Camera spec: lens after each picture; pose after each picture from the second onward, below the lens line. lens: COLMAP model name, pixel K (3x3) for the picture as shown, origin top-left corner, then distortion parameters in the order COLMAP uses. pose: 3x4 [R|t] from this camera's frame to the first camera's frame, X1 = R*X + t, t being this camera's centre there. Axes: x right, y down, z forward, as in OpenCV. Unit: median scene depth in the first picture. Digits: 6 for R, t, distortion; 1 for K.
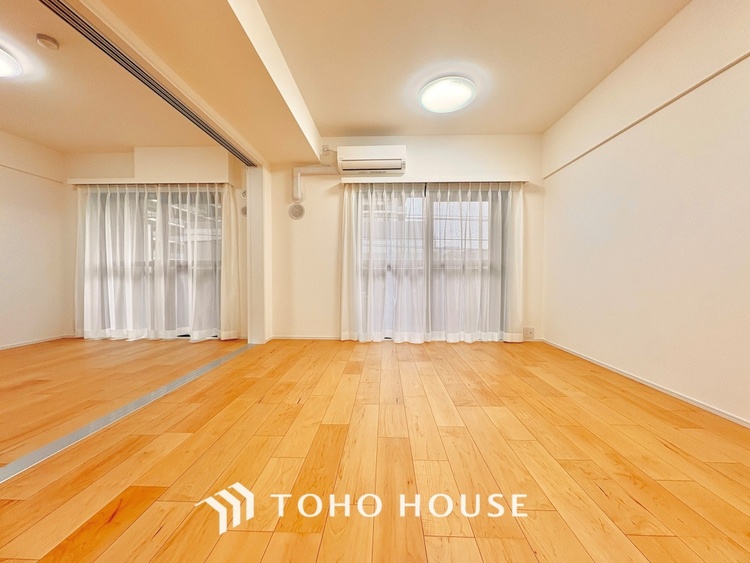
lens RADIAL K [[297.9, 0, 374.9], [0, 297.9, 280.7], [0, 0, 1]] dist [-0.002509, 0.001185]
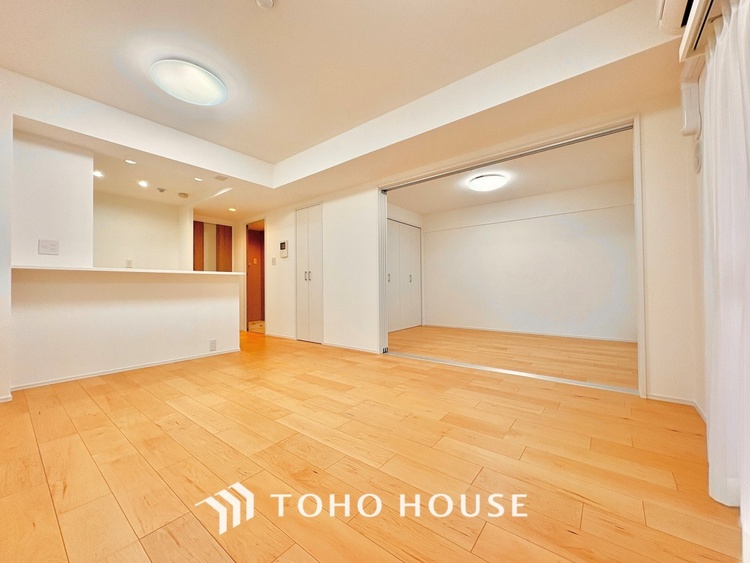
lens RADIAL K [[297.9, 0, 375.2], [0, 297.9, 282.6], [0, 0, 1]] dist [-0.002509, 0.001185]
pose [[-0.592410, -0.007015, -0.805606, 0.462545], [-0.005598, 0.999974, -0.004591, -0.024680], [0.805617, 0.001790, -0.592434, 0.911018]]
